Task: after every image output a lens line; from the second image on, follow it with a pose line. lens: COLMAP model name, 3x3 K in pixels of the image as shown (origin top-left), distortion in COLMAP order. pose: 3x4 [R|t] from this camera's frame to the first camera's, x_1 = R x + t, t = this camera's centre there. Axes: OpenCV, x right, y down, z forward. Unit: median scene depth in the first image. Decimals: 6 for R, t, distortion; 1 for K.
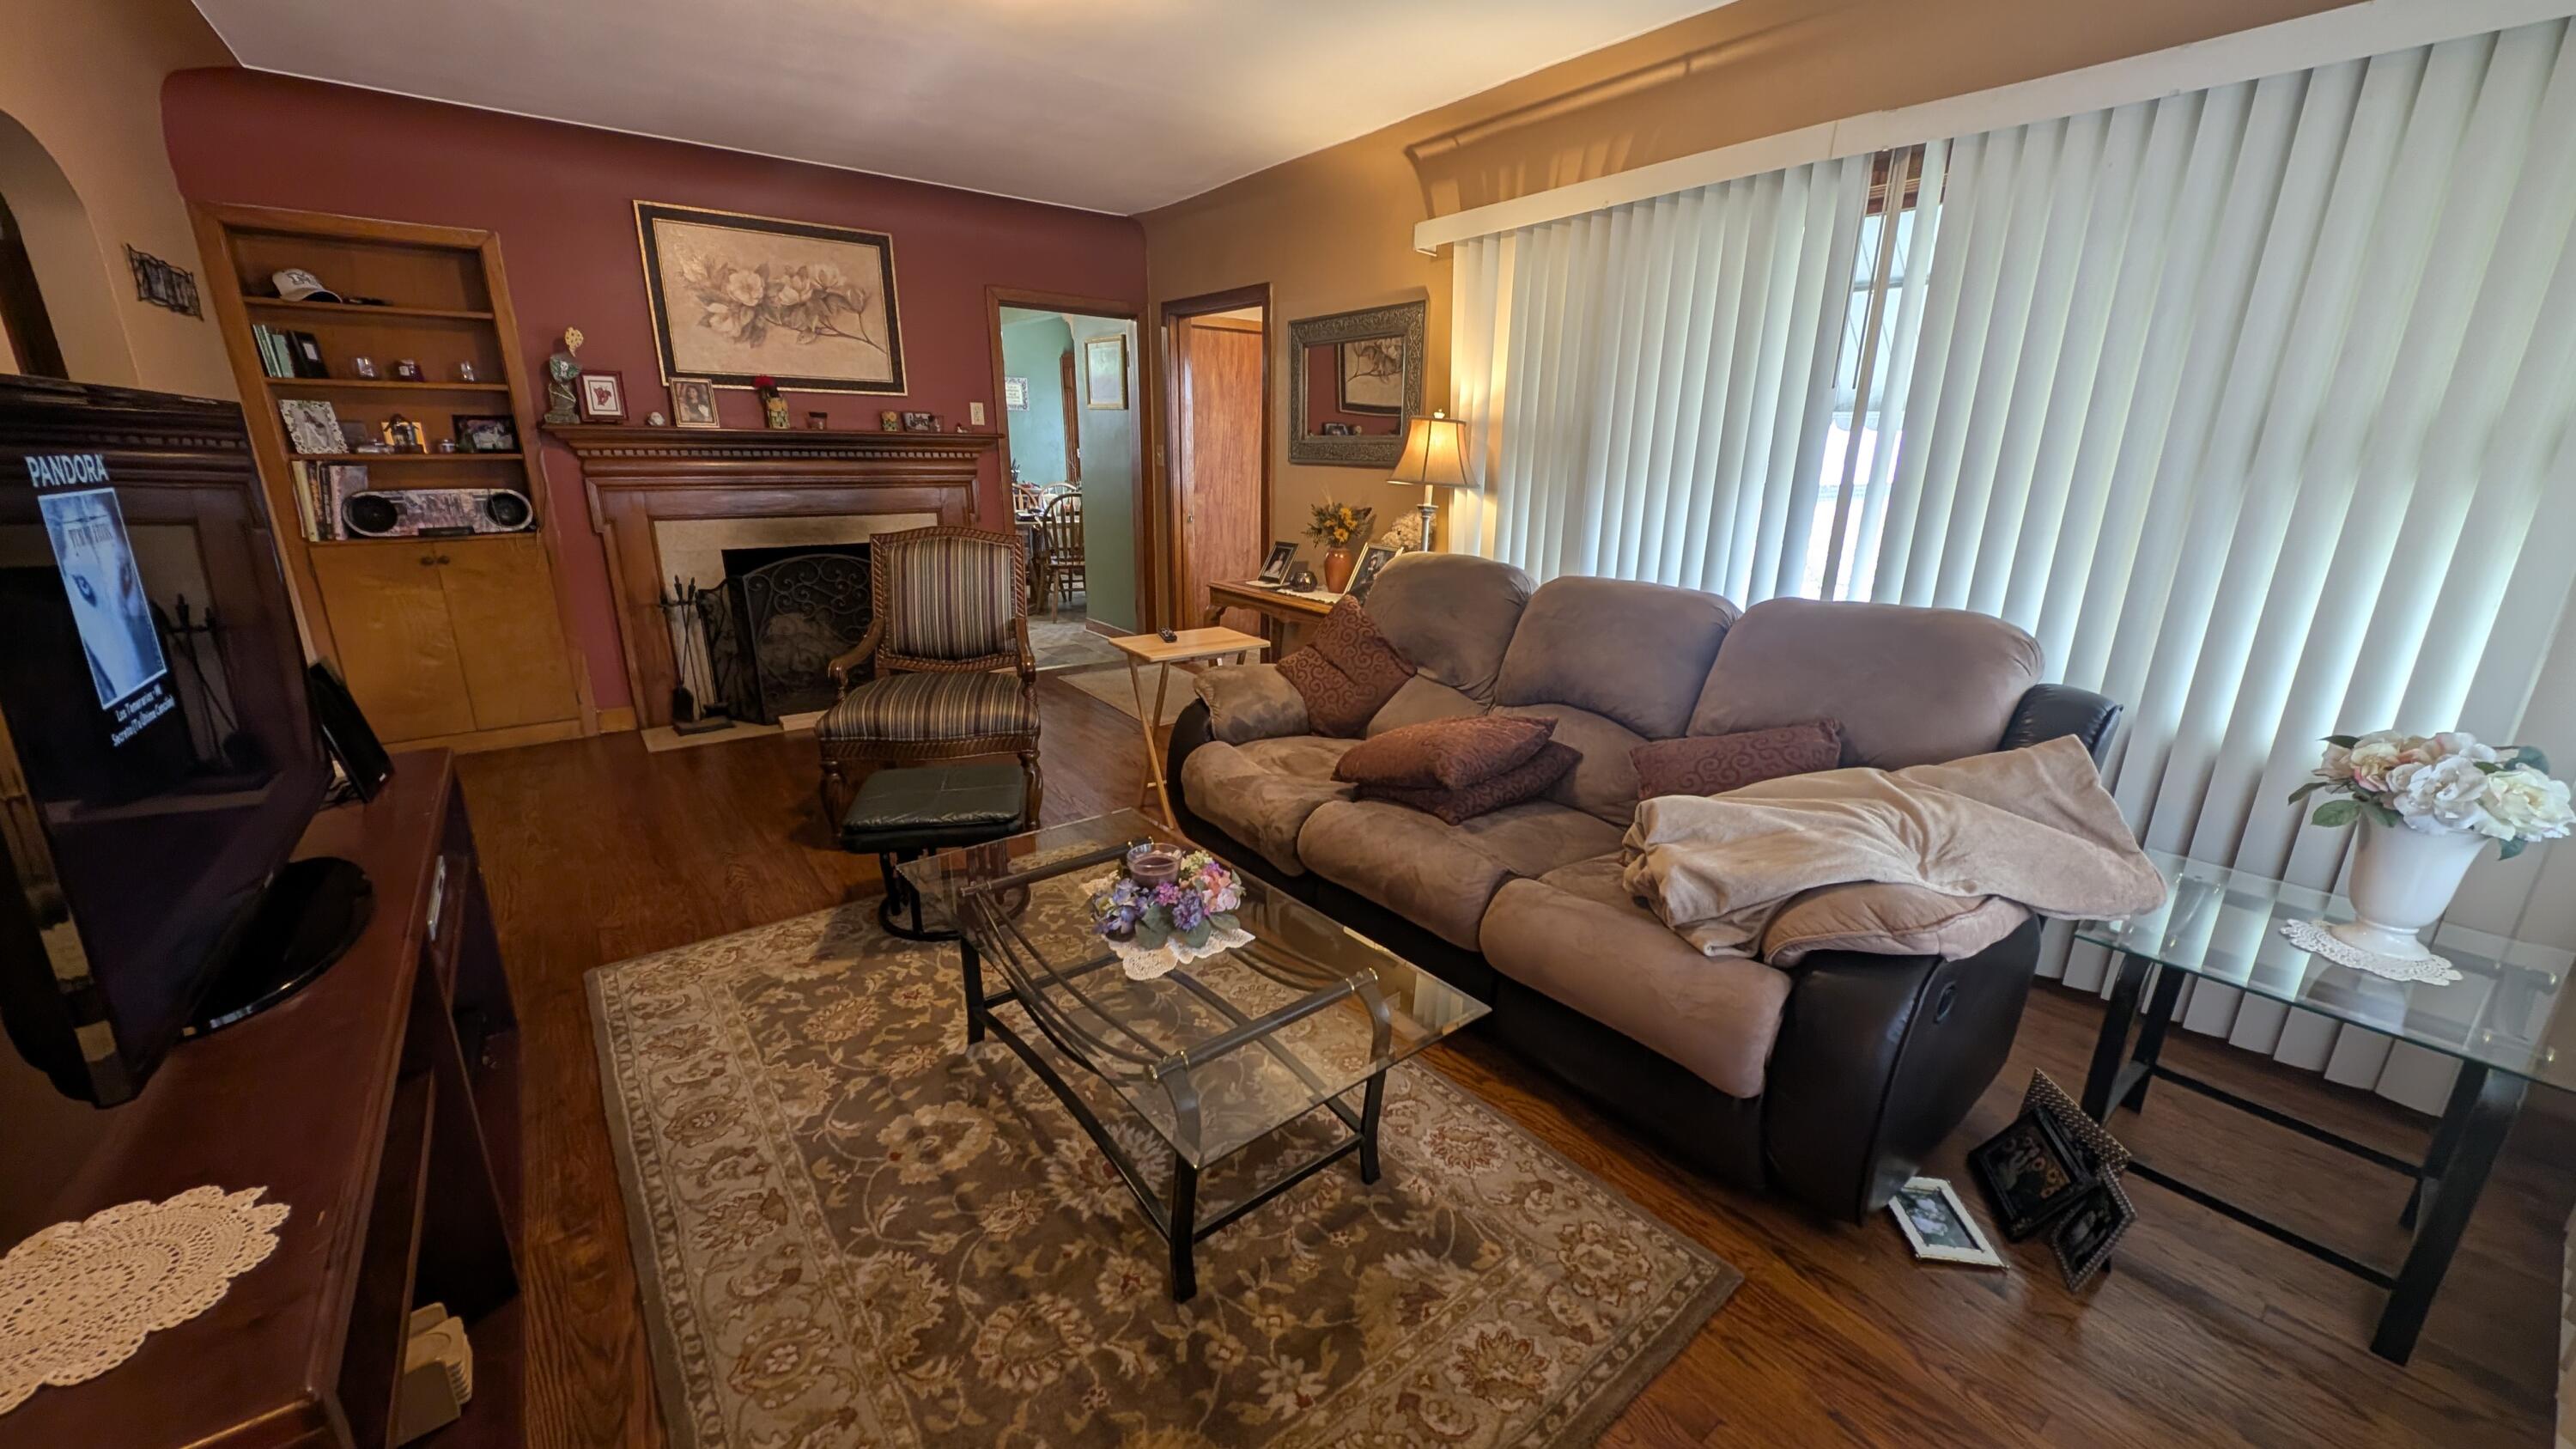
lens RADIAL K [[959.3, 0, 1298.4], [0, 959.3, 724.9], [0, 0, 1]] dist [0.013697, -0.005680]
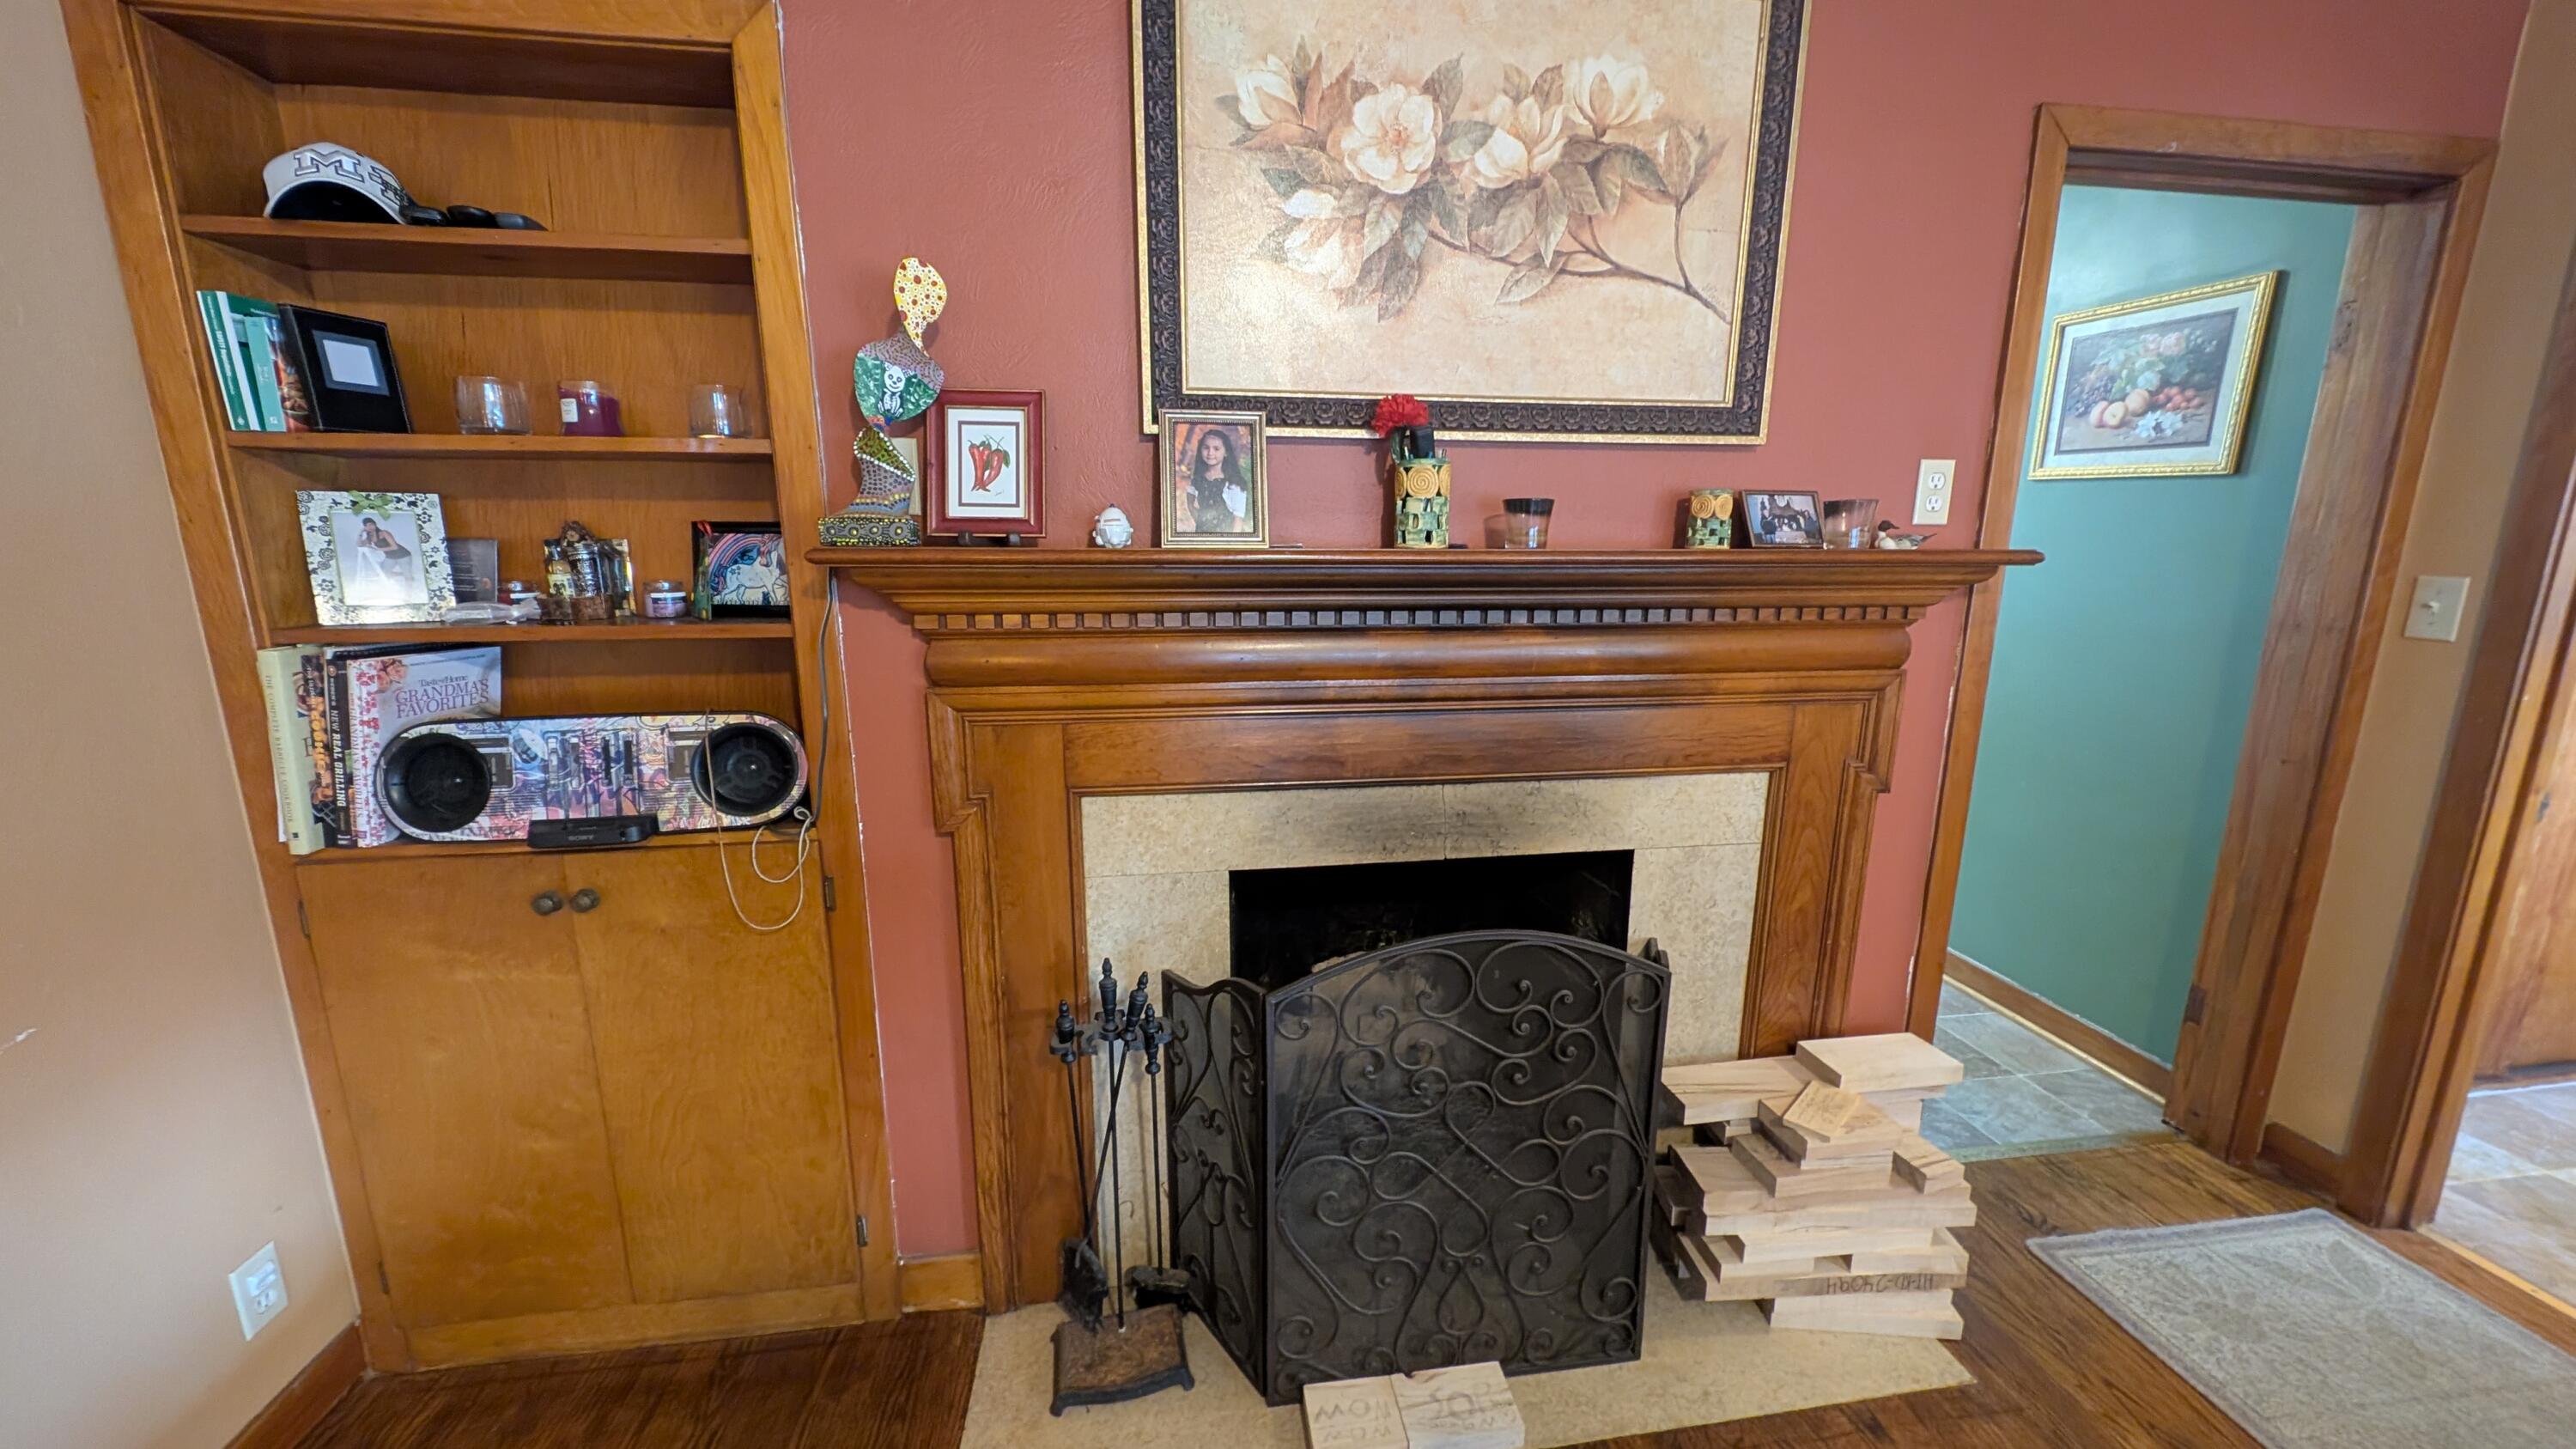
lens RADIAL K [[959.3, 0, 1298.4], [0, 959.3, 724.9], [0, 0, 1]] dist [0.013697, -0.005680]
pose [[0.868270, 0.093078, -0.487282, -0.438804], [-0.135896, 0.989295, -0.053177, -0.240470], [0.477116, 0.112391, 0.871624, 0.749850]]
